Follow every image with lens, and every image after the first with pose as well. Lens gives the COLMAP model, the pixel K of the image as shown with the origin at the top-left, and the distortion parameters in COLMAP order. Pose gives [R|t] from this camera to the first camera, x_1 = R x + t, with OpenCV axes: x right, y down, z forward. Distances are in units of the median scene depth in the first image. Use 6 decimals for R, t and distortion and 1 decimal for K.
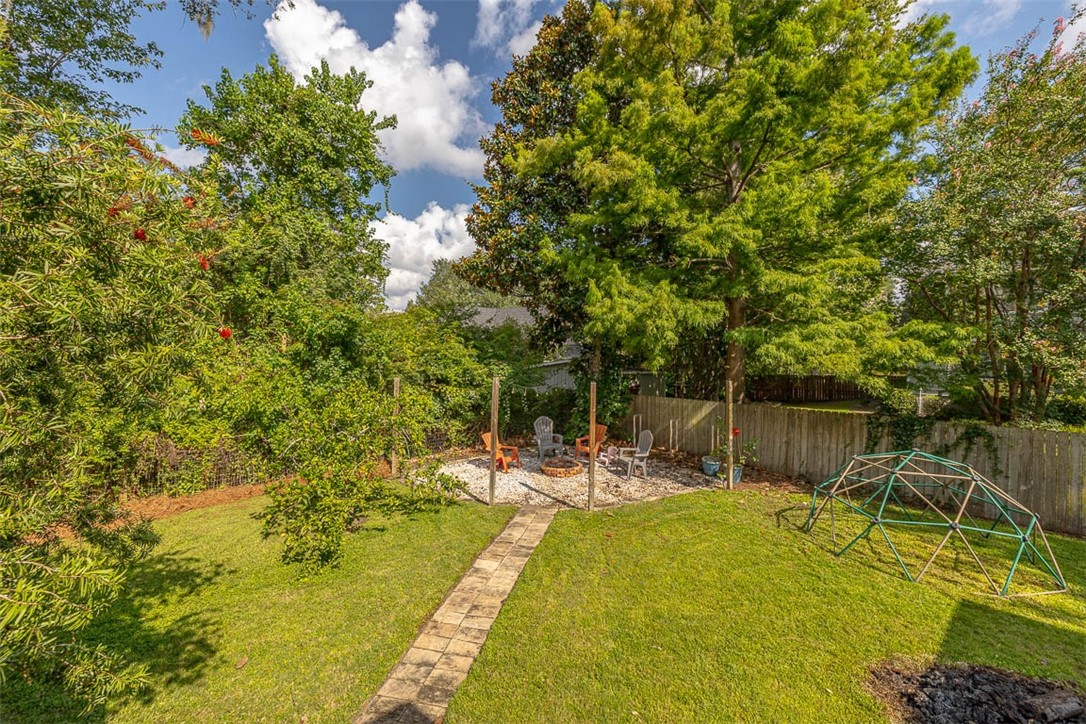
lens RADIAL K [[457.1, 0, 540.2], [0, 457.1, 360.7], [0, 0, 1]] dist [0.004105, -0.000477]
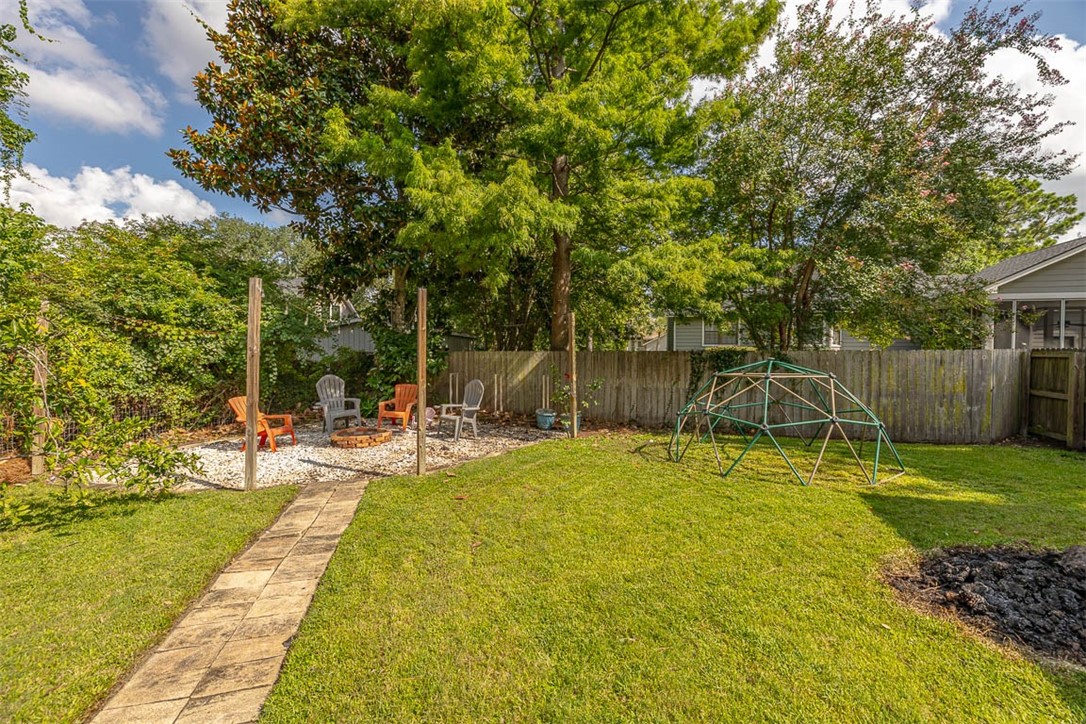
lens RADIAL K [[457.1, 0, 545.2], [0, 457.1, 361.4], [0, 0, 1]] dist [0.004105, -0.000477]
pose [[0.887193, -0.011705, 0.461250, -0.030692], [0.012145, 0.999924, 0.002016, 0.121805], [-0.461238, 0.003813, 0.887268, 0.232051]]
